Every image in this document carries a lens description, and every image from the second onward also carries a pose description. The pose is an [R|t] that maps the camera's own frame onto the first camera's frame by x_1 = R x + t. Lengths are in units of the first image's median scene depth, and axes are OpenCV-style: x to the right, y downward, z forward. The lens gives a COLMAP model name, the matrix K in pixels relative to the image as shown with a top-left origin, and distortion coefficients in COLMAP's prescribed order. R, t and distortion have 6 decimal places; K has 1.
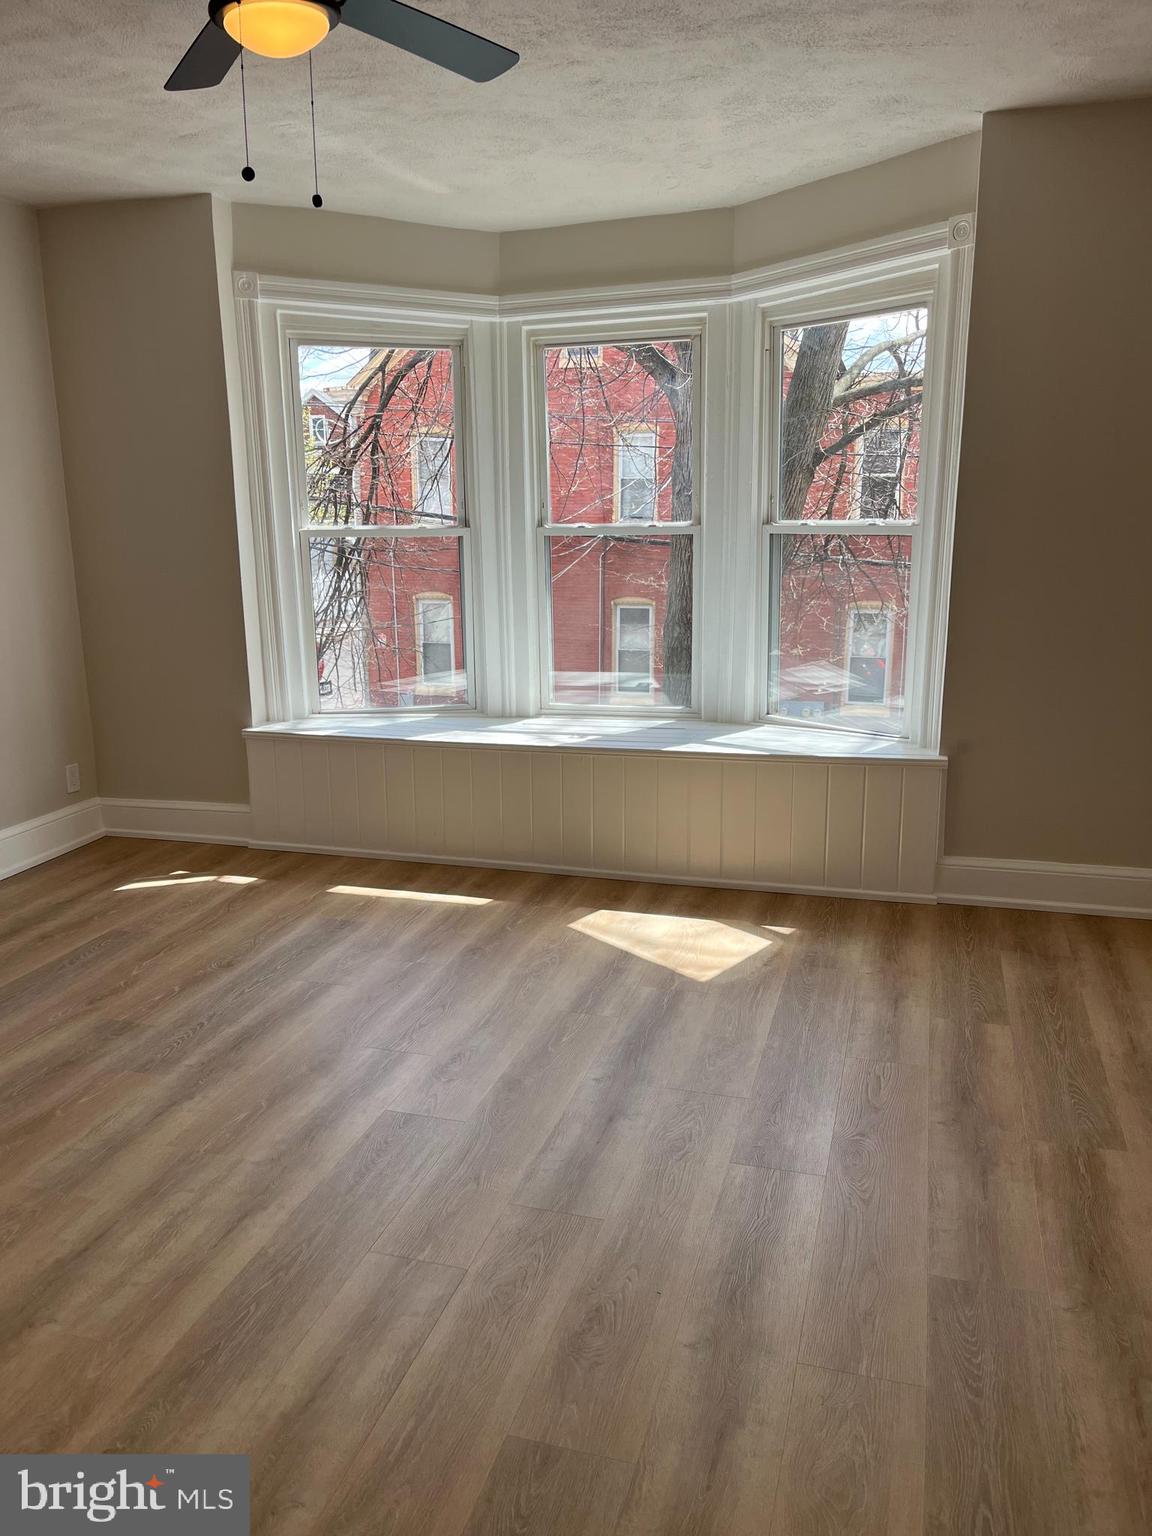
lens RADIAL K [[1171.8, 0, 576.5], [0, 1171.8, 764.9], [0, 0, 1]] dist [0.007890, 0.001514]
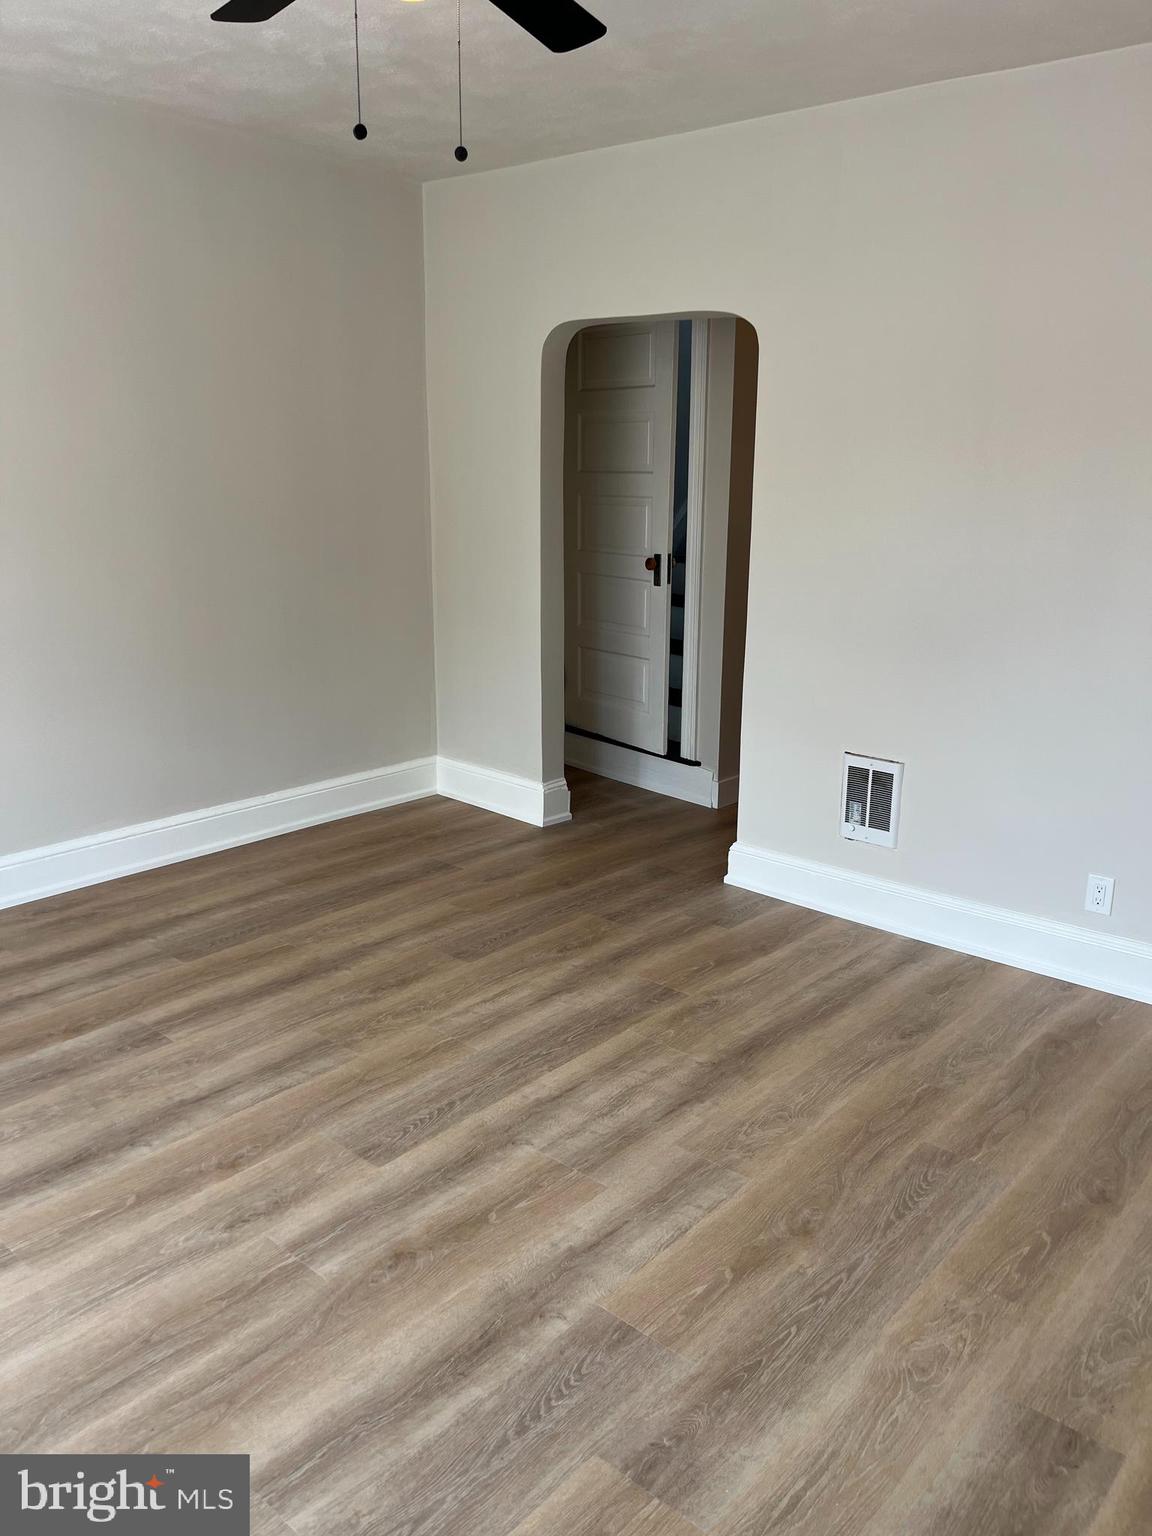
lens RADIAL K [[1171.8, 0, 576.5], [0, 1171.8, 764.9], [0, 0, 1]] dist [0.007890, 0.001514]
pose [[-0.909967, -0.104843, 0.401208, -0.661299], [0.086010, 0.898753, 0.429937, -0.373367], [-0.405663, 0.425736, -0.808818, 1.612923]]
